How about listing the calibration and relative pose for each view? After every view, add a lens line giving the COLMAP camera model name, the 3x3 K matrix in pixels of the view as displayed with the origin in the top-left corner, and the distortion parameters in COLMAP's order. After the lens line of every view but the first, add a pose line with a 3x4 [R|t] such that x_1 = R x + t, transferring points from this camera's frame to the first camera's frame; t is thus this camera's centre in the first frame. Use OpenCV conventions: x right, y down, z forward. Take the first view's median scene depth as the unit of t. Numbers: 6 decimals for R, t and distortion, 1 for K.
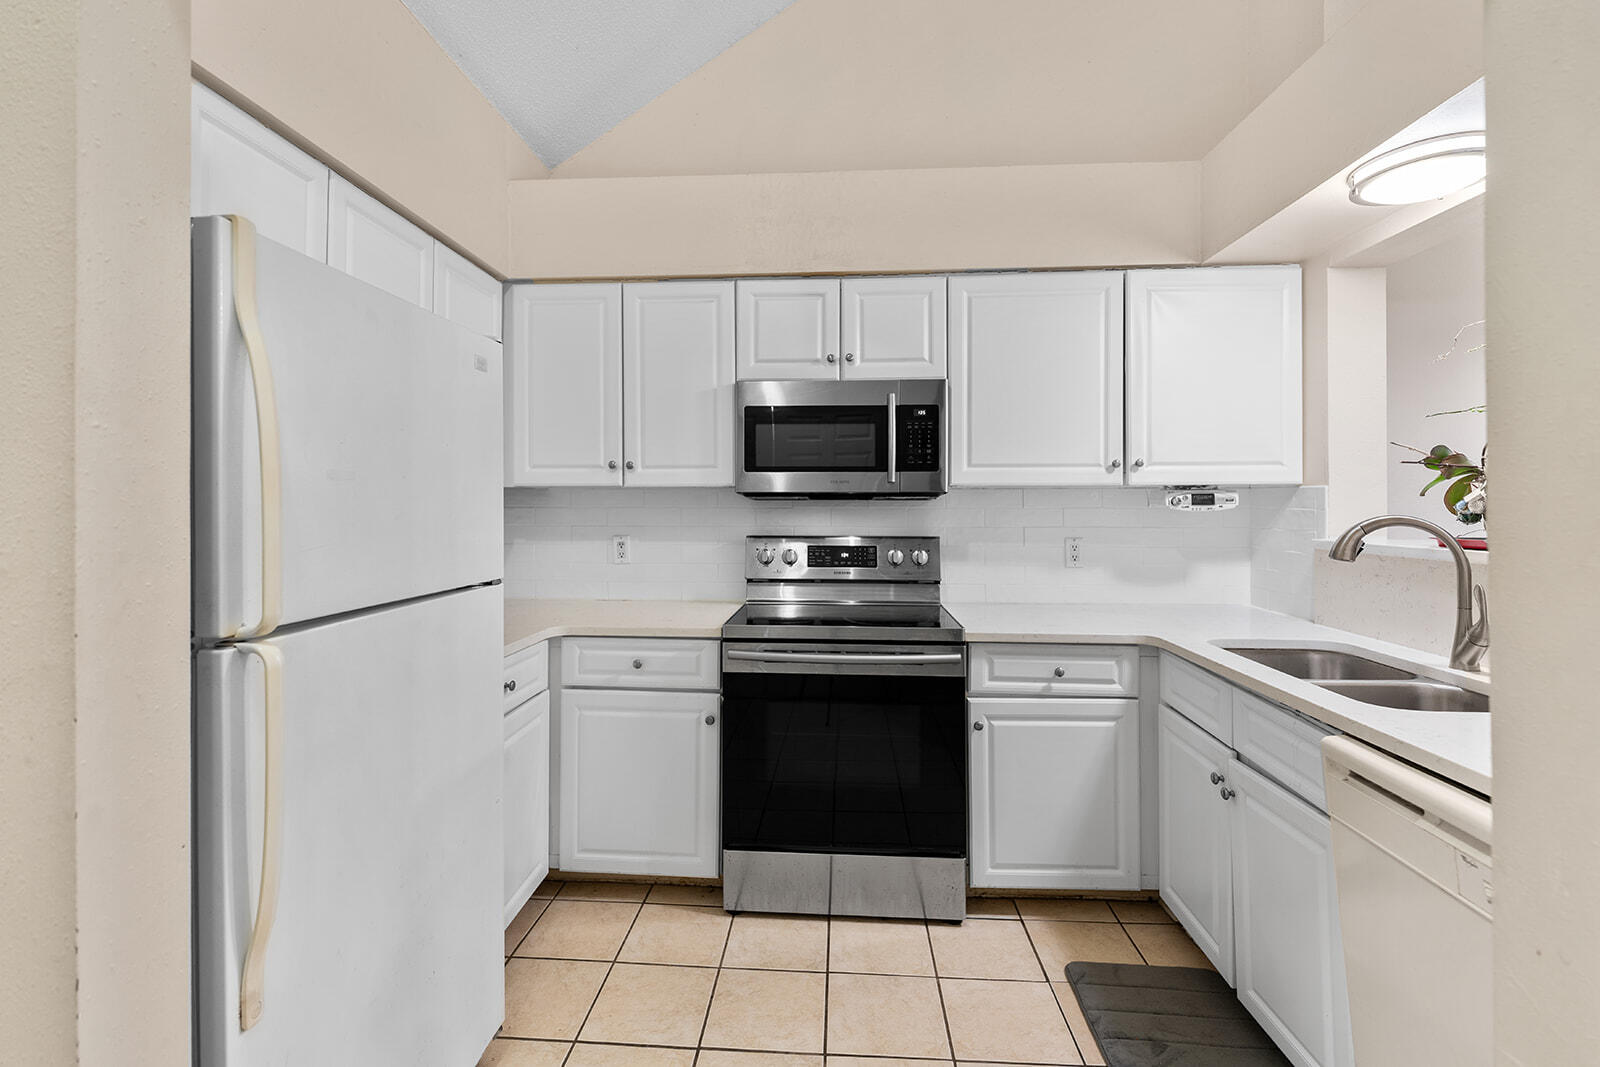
lens RADIAL K [[720.0, 0, 796.9], [0, 720.0, 511.7], [0, 0, 1]] dist [-0.001130, -0.000628]
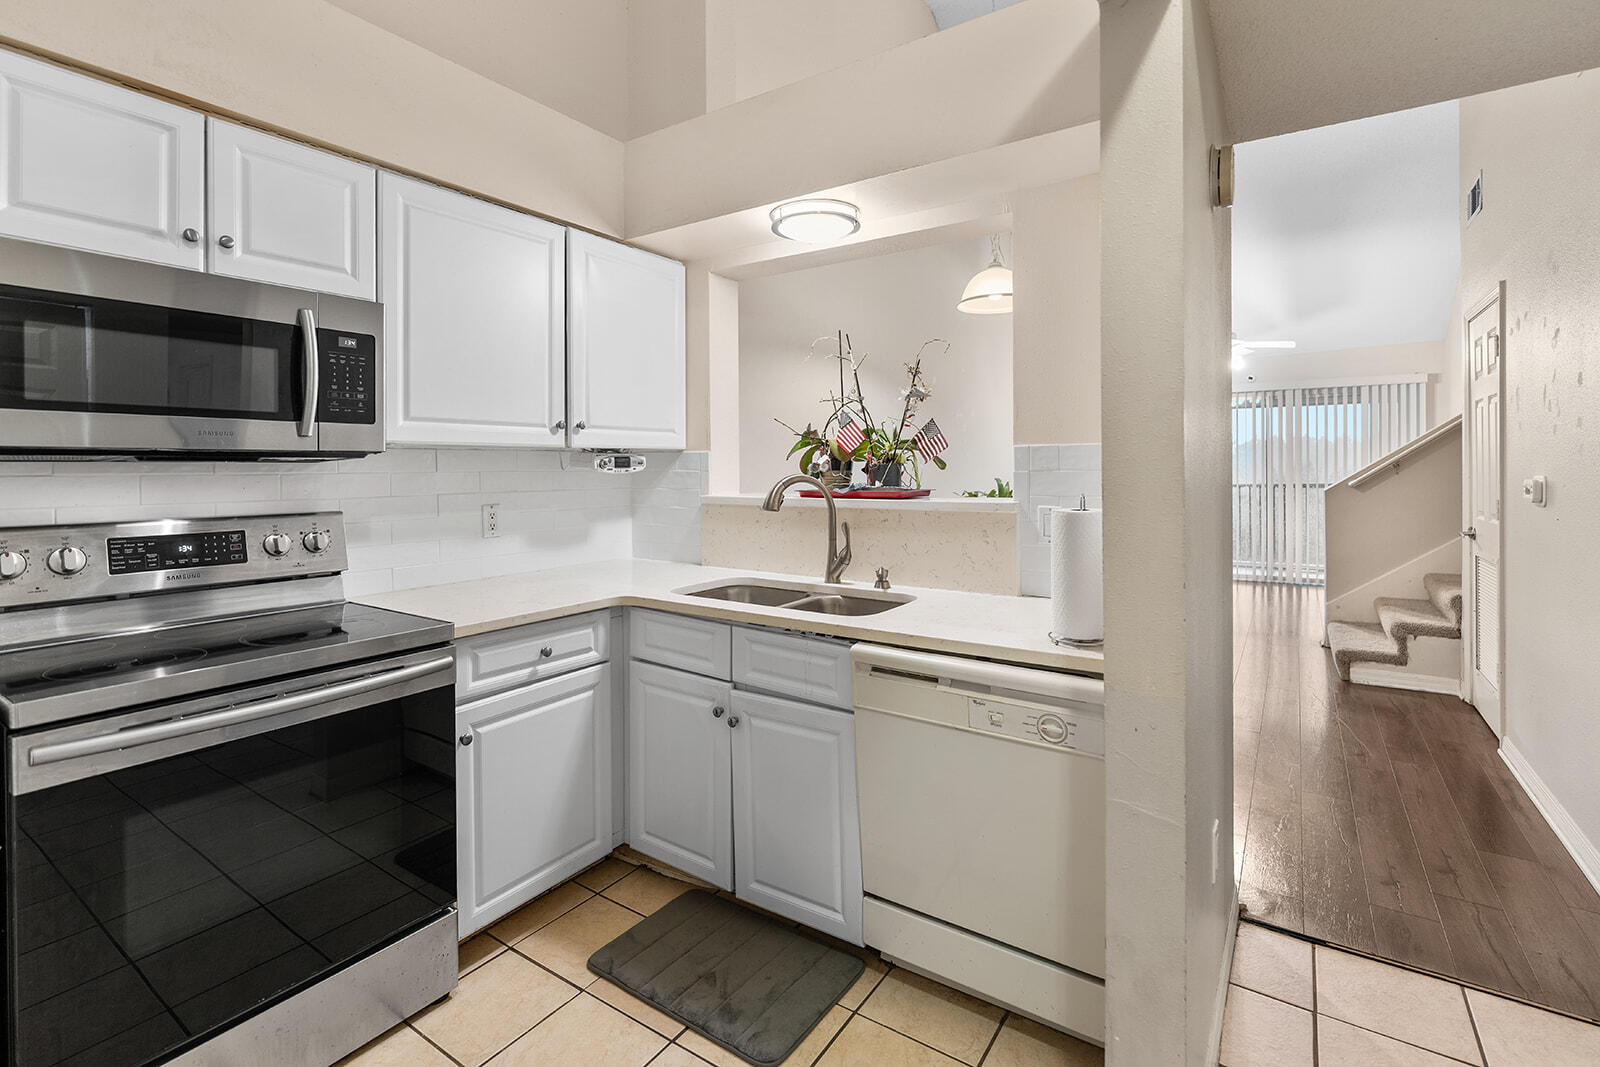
lens RADIAL K [[733.5, 0, 800.8], [0, 733.5, 474.5], [0, 0, 1]] dist [-0.001043, -0.000566]
pose [[0.506157, -0.011408, 0.862366, -0.245879], [0.013324, 0.999897, 0.005407, -0.001403], [-0.862338, 0.008754, 0.506257, 0.231420]]
